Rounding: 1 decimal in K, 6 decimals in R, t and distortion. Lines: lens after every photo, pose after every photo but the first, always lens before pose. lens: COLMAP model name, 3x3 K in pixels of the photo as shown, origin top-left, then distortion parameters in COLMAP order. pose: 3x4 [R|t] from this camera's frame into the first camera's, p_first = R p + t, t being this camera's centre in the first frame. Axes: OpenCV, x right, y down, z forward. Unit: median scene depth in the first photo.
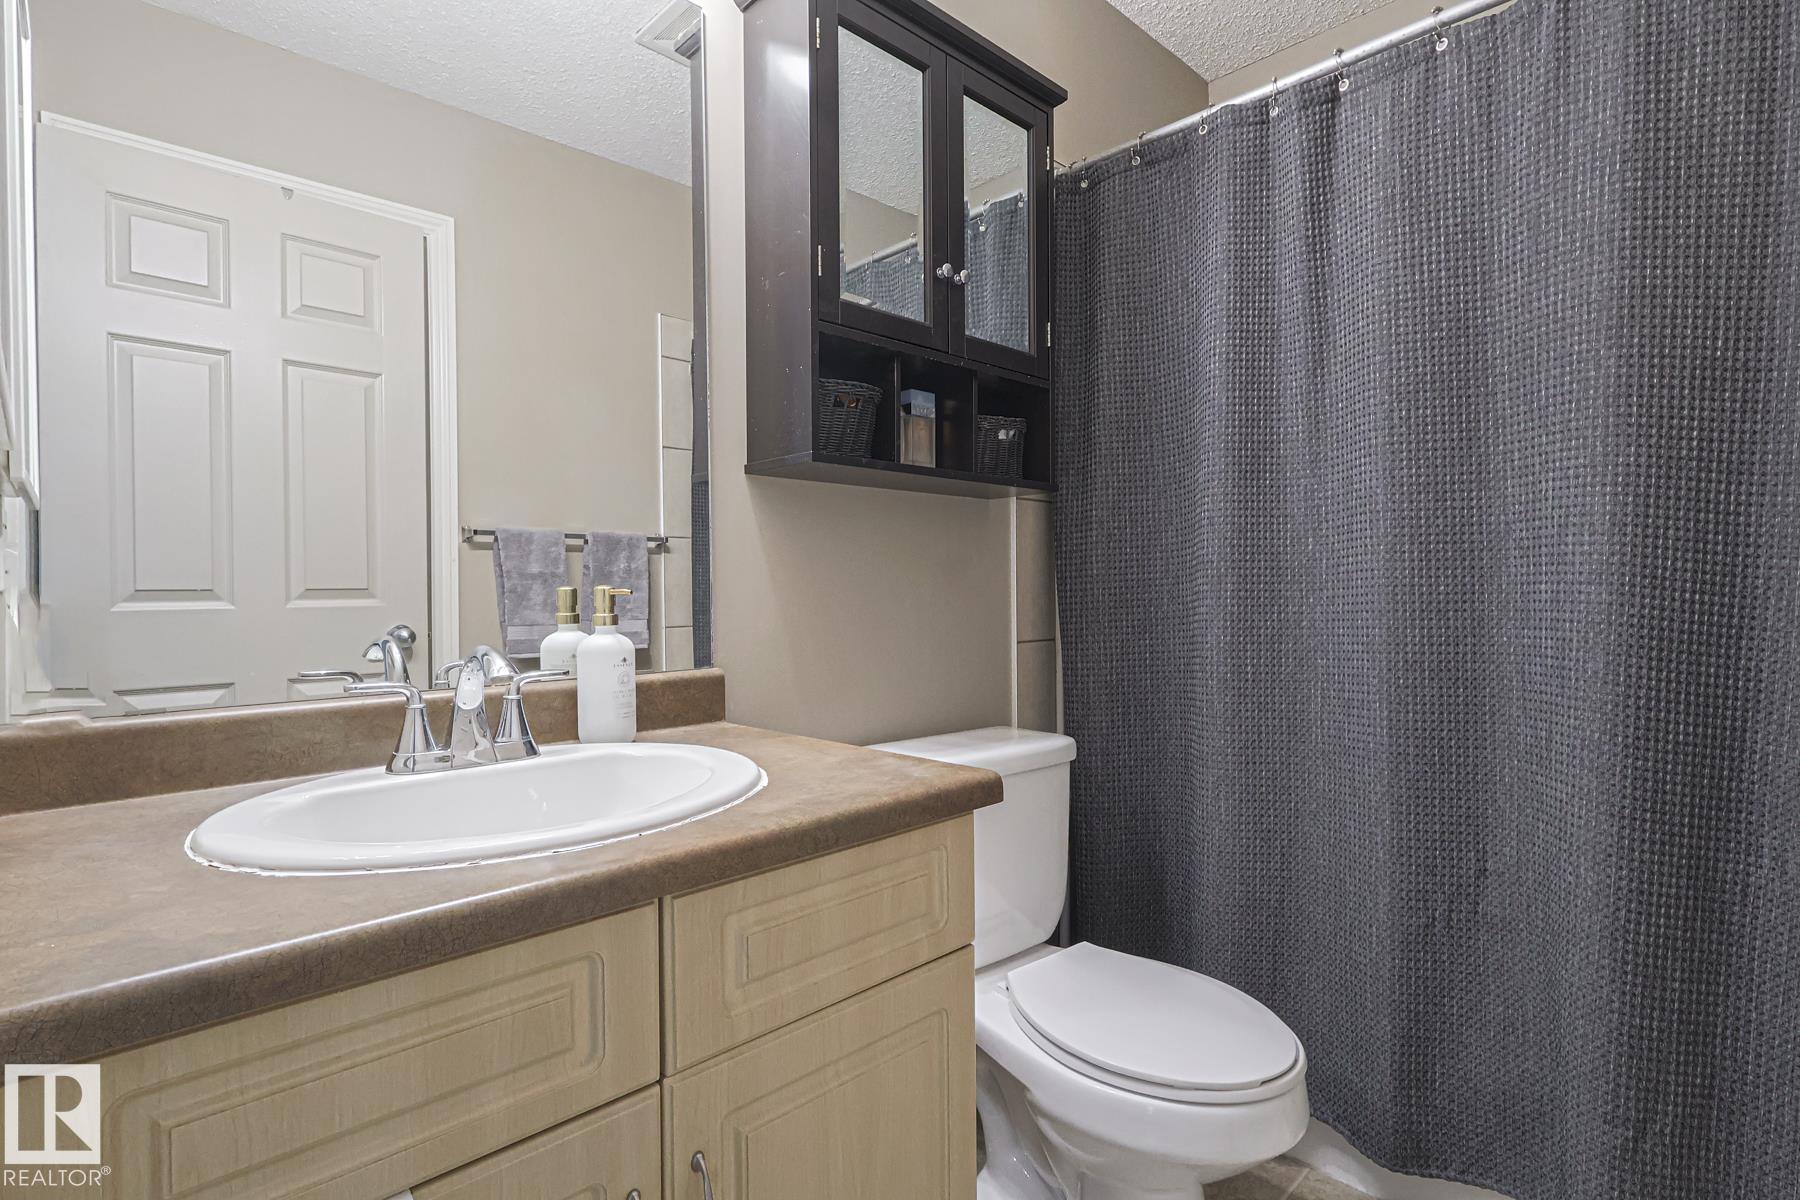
lens RADIAL K [[880.8, 0, 897.2], [0, 880.8, 596.3], [0, 0, 1]] dist [0.000679, 0.000642]
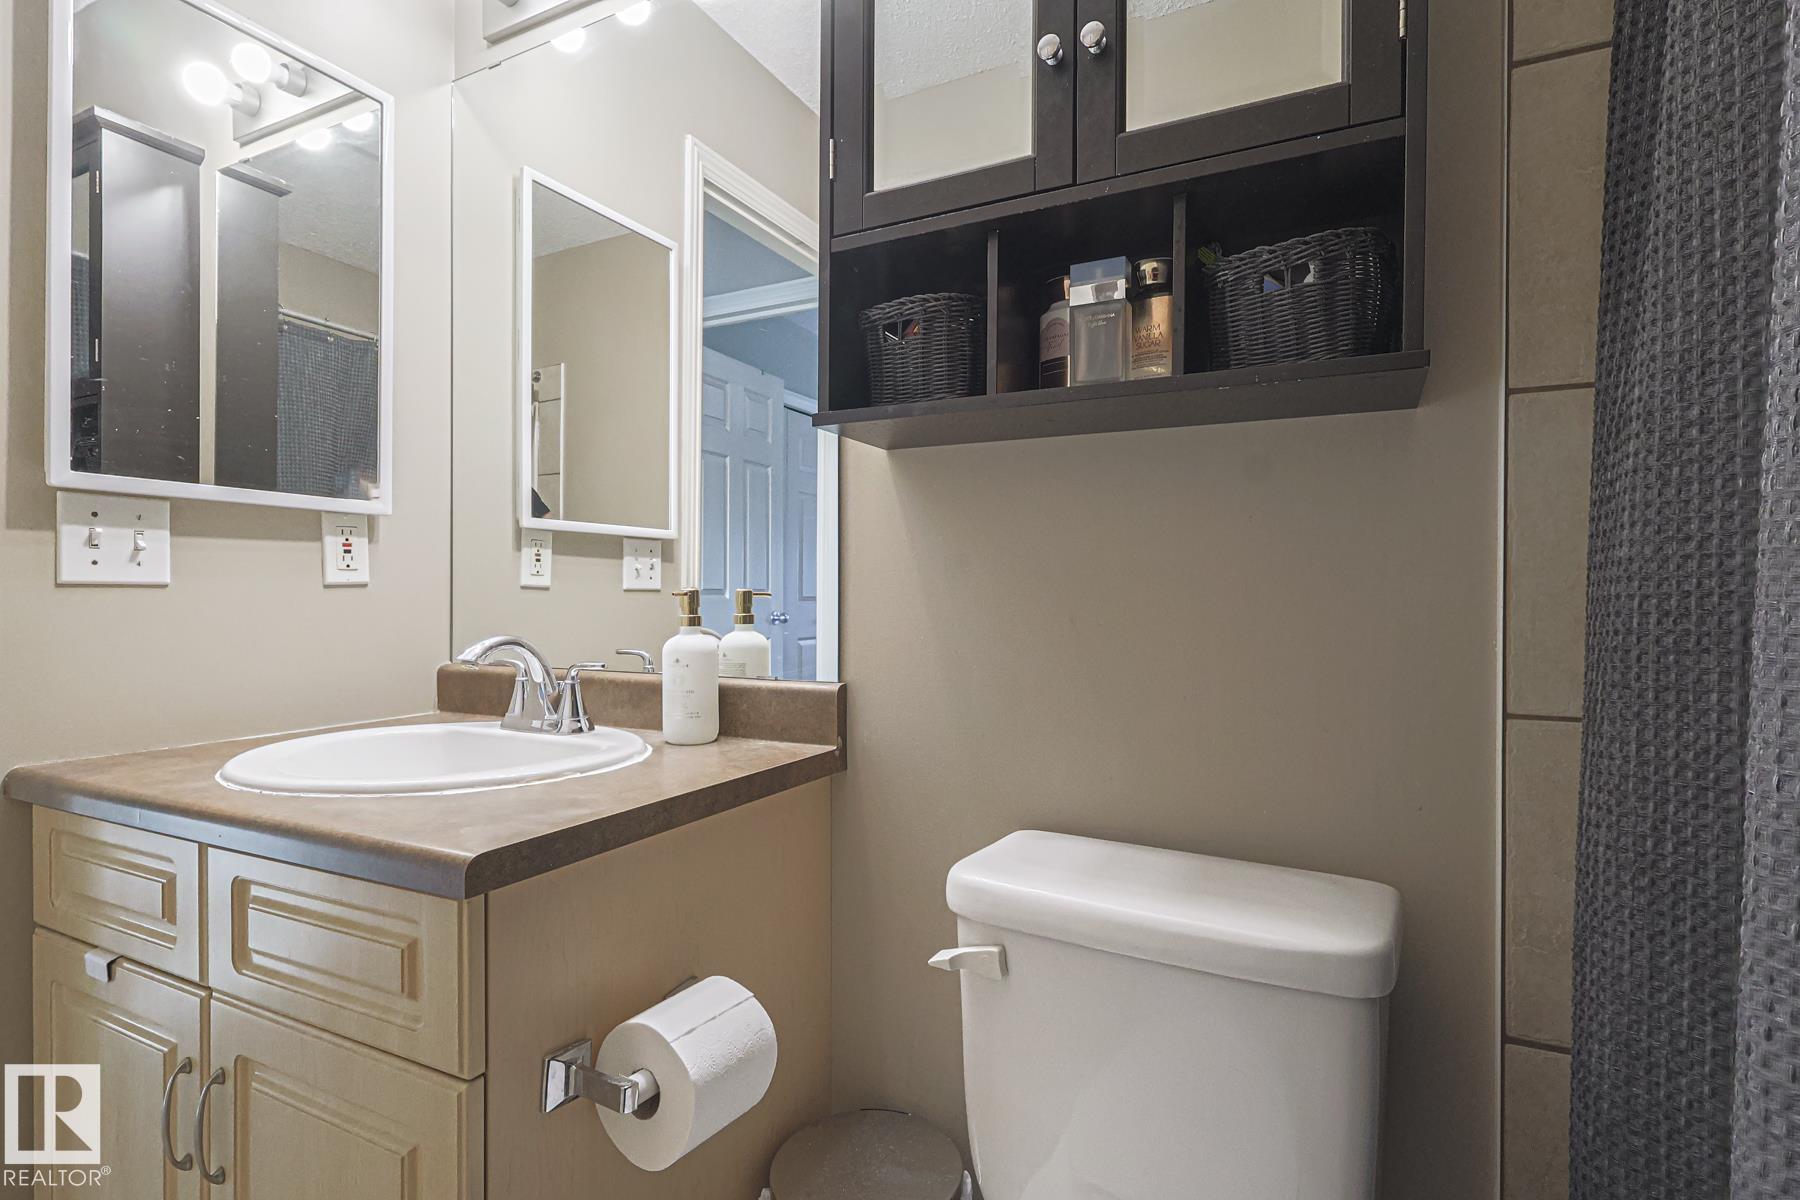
lens RADIAL K [[880.8, 0, 897.2], [0, 880.8, 596.3], [0, 0, 1]] dist [0.000679, 0.000642]
pose [[0.337873, 0.007514, -0.941162, 0.607268], [-0.009125, 0.999947, 0.004707, -0.007168], [0.941147, 0.006998, 0.337924, 0.746749]]
